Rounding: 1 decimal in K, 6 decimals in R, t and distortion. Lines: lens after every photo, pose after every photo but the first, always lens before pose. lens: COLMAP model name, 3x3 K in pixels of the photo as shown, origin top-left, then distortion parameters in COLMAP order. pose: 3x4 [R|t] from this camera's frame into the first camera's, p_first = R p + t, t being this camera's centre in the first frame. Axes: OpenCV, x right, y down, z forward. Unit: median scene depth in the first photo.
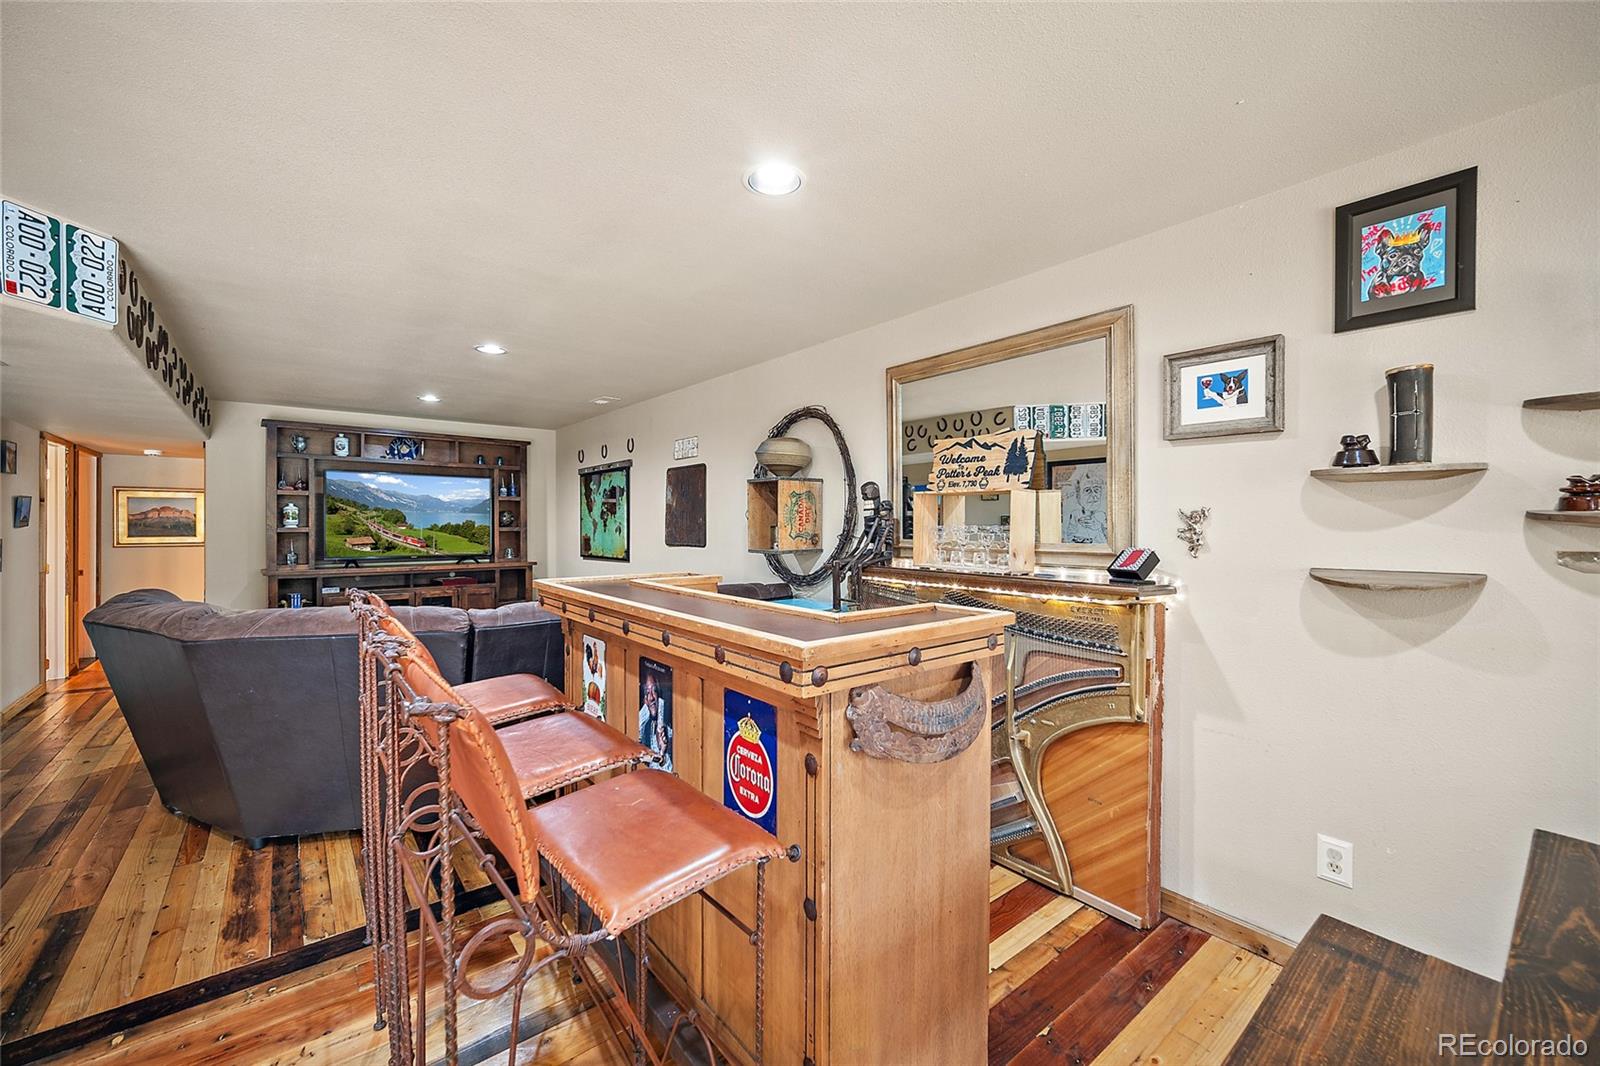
lens RADIAL K [[661.5, 0, 800.1], [0, 661.5, 533.0], [0, 0, 1]] dist [-0.006669, 0.002111]
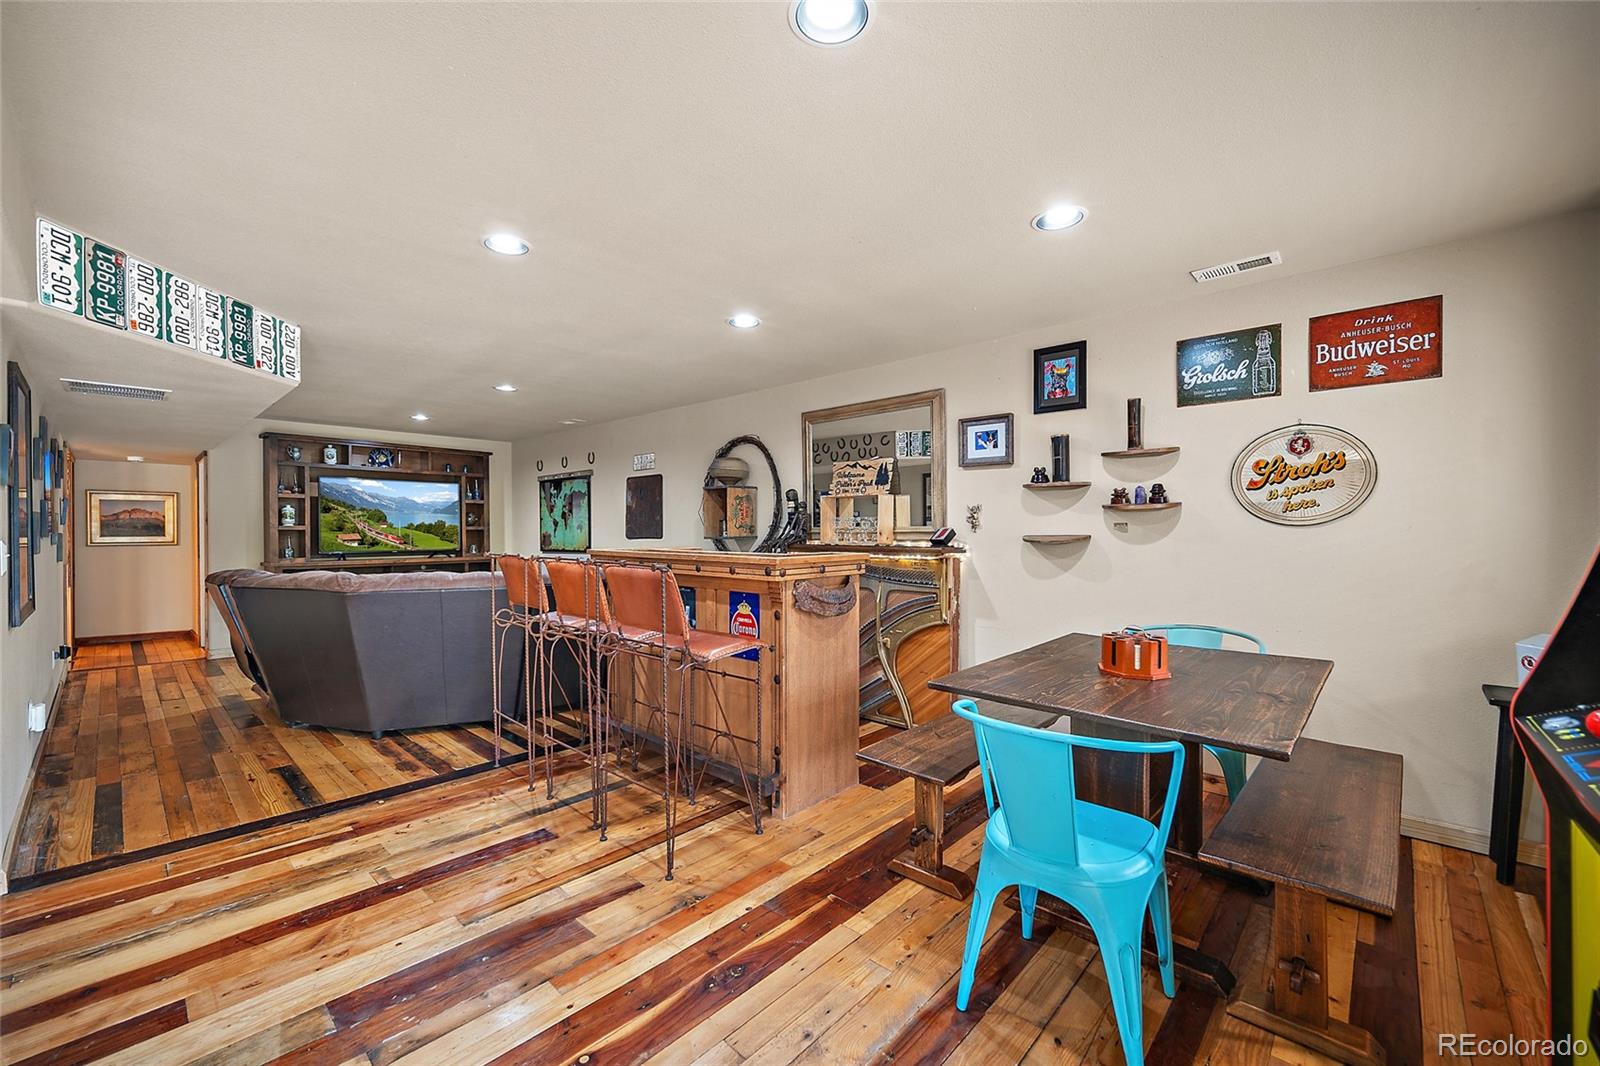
lens RADIAL K [[661.5, 0, 799.8], [0, 661.5, 539.4], [0, 0, 1]] dist [-0.006669, 0.002111]
pose [[0.989927, -0.005550, 0.141471, -0.117165], [0.005500, 0.999985, 0.000741, 0.047349], [-0.141473, 0.000044, 0.989942, -0.646237]]
